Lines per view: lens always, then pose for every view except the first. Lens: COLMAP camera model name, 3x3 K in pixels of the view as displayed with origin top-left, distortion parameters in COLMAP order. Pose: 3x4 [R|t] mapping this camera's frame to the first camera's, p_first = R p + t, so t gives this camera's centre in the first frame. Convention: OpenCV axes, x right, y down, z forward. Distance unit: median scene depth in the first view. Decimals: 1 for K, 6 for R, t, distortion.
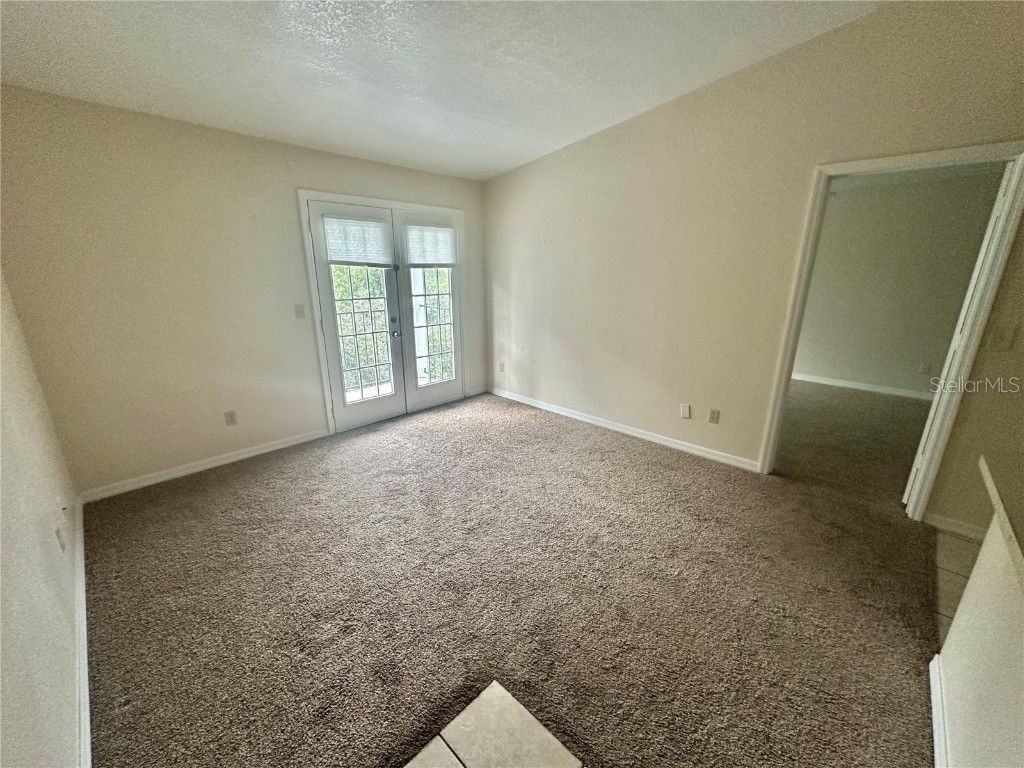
lens RADIAL K [[402.3, 0, 512.0], [0, 402.3, 384.0], [0, 0, 1]] dist [-0.019349, 0.000178]
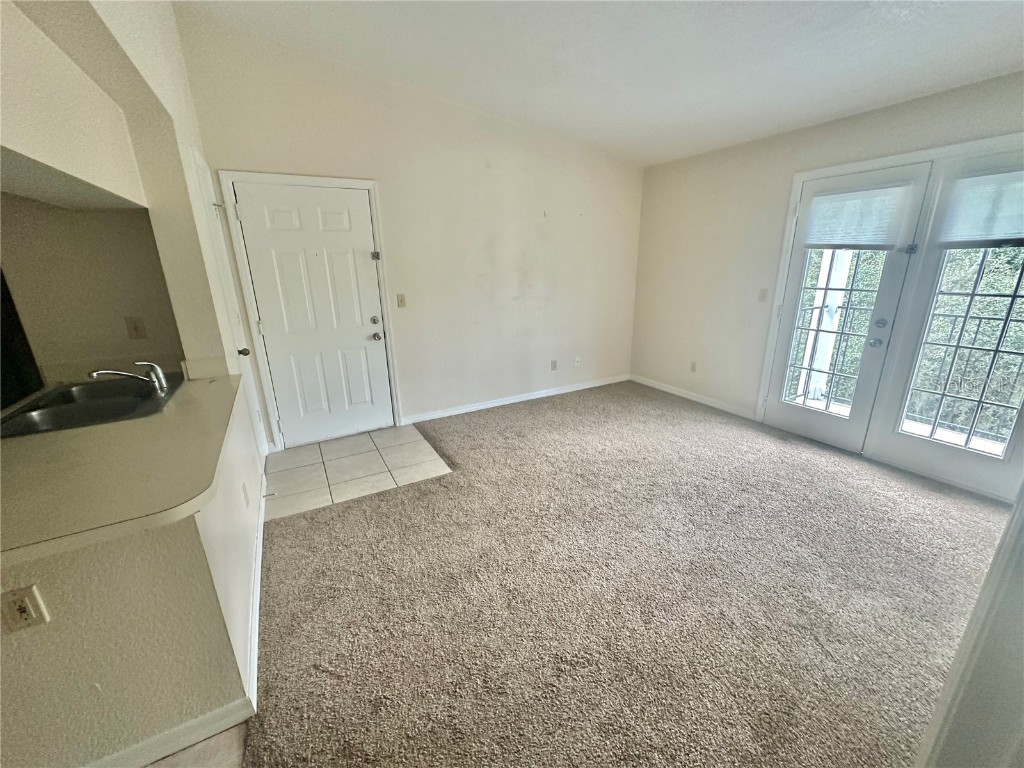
lens RADIAL K [[402.3, 0, 512.0], [0, 402.3, 384.0], [0, 0, 1]] dist [-0.019349, 0.000178]
pose [[-0.296876, 0.276064, -0.914141, 0.654833], [-0.242141, 0.904248, 0.351714, -0.170546], [0.923706, 0.325766, -0.201603, 0.646625]]
